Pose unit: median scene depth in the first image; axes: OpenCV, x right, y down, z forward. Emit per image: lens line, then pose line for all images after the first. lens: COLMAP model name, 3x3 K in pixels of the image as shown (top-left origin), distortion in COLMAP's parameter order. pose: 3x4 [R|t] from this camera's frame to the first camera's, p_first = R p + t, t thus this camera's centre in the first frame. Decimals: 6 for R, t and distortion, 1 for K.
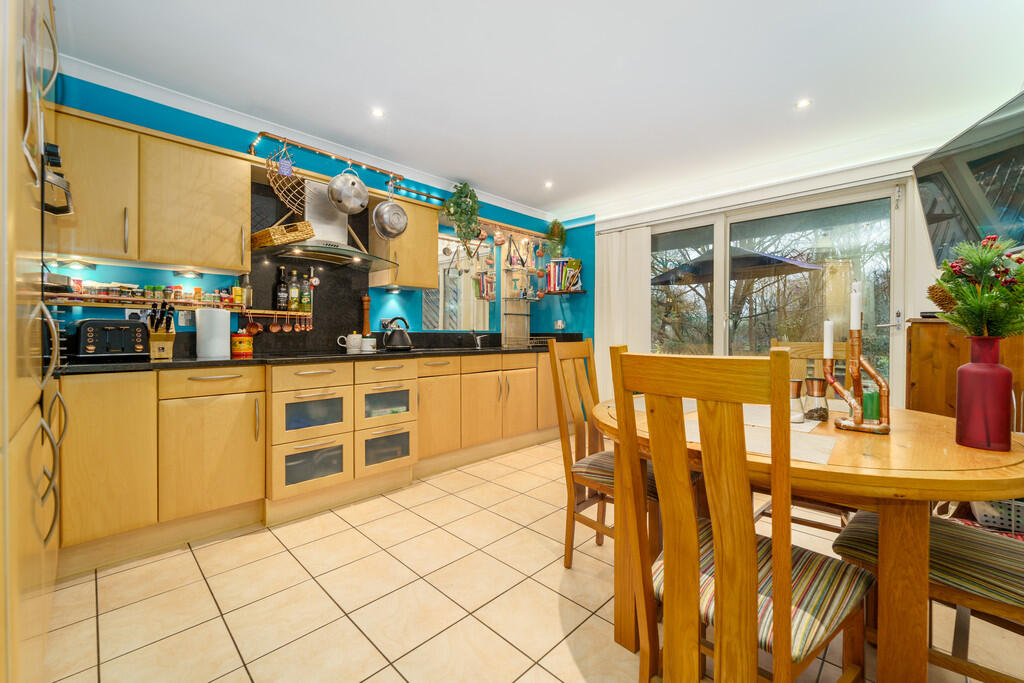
lens RADIAL K [[418.8, 0, 507.8], [0, 418.8, 336.6], [0, 0, 1]] dist [0.000285, -0.000097]
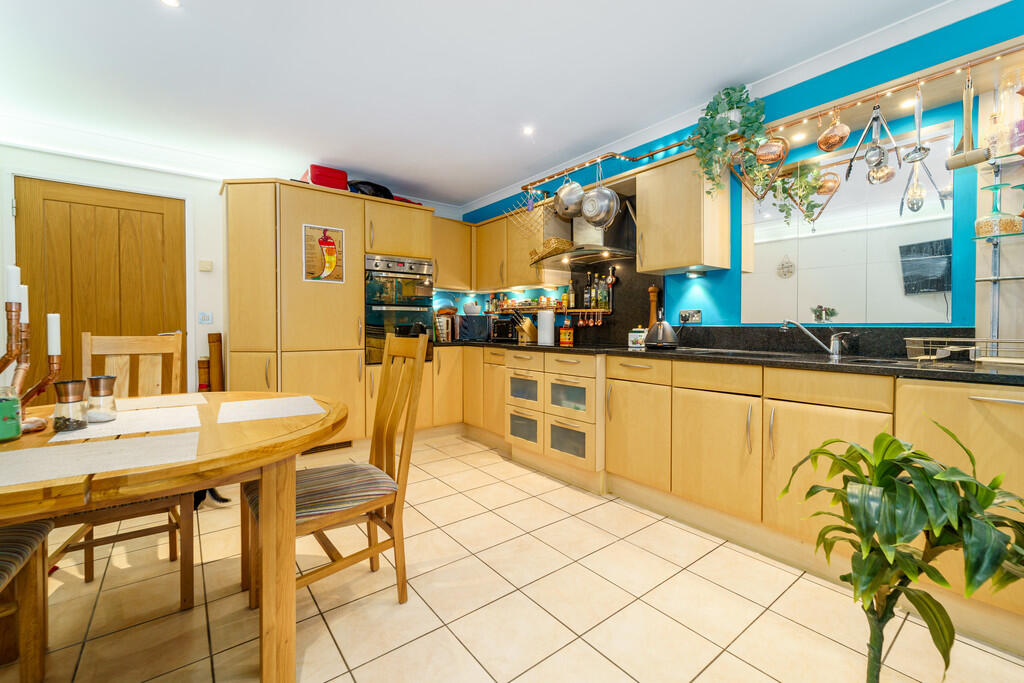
lens RADIAL K [[418.8, 0, 507.5], [0, 418.8, 333.4], [0, 0, 1]] dist [0.000285, -0.000097]
pose [[-0.129365, 0.016254, -0.991464, 0.692326], [-0.009979, 0.999794, 0.017692, -0.009487], [0.991547, 0.012183, -0.129176, 0.926794]]
